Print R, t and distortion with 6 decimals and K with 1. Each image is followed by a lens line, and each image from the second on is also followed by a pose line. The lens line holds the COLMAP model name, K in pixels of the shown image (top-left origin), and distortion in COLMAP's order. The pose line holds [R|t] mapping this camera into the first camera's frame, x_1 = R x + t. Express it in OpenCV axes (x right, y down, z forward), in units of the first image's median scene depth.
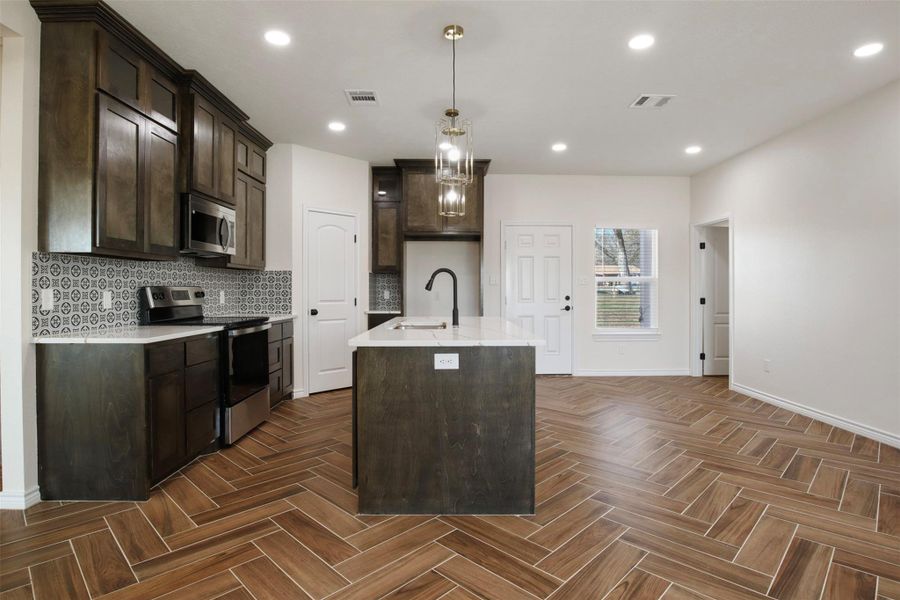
lens RADIAL K [[467.5, 0, 454.9], [0, 467.5, 292.3], [0, 0, 1]] dist [-0.033433, 0.002086]
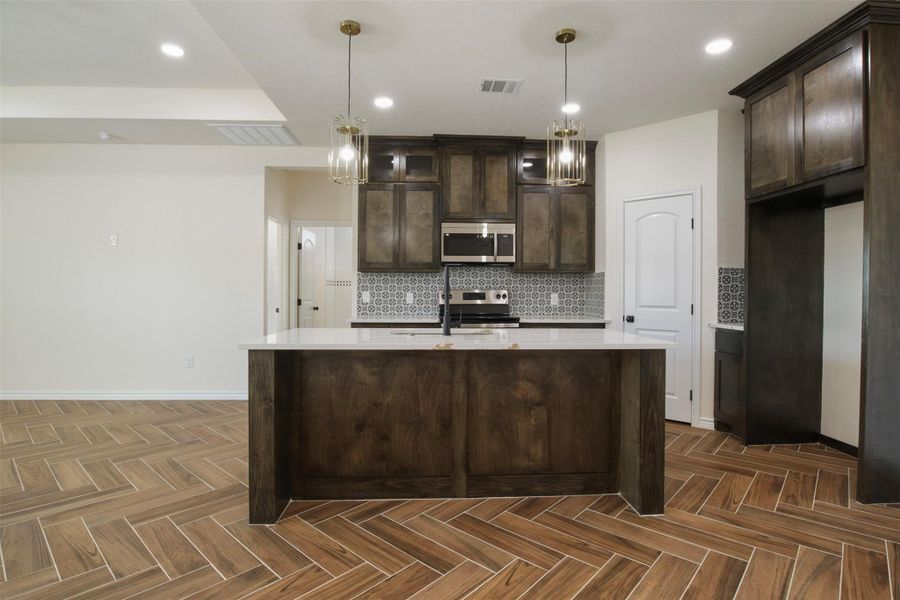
lens RADIAL K [[462.2, 0, 461.3], [0, 462.2, 300.2], [0, 0, 1]] dist [-0.031721, 0.002658]
pose [[0.043798, 0.016264, -0.998908, 0.817465], [-0.009502, 0.999829, 0.015863, -0.003920], [0.998995, 0.008797, 0.043945, 1.008921]]
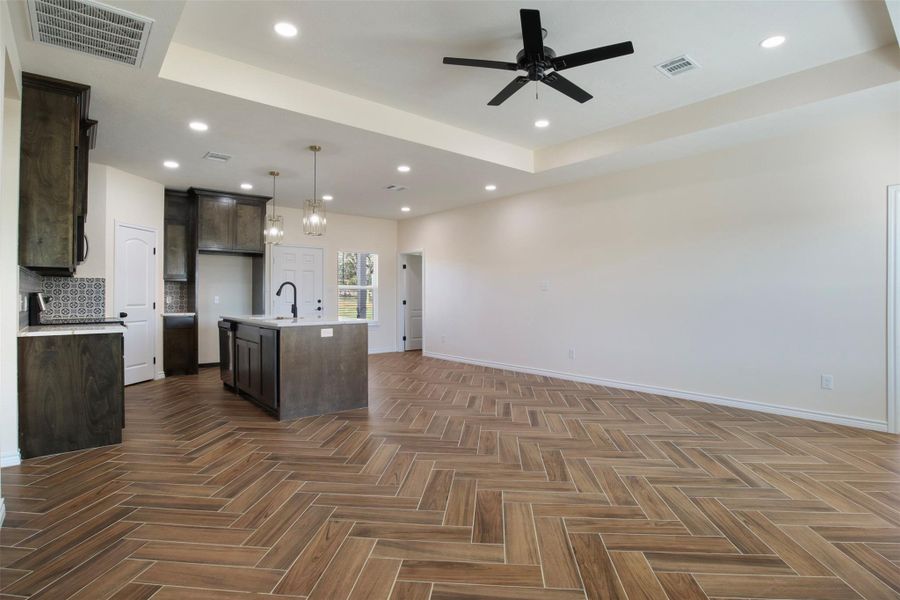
lens RADIAL K [[453.0, 0, 459.7], [0, 453.0, 296.3], [0, 0, 1]] dist [-0.030247, 0.001177]
pose [[0.770888, -0.001338, 0.636969, -0.557451], [0.003288, 0.999993, -0.001878, 0.002991], [-0.636962, 0.003542, 0.770887, -0.553837]]
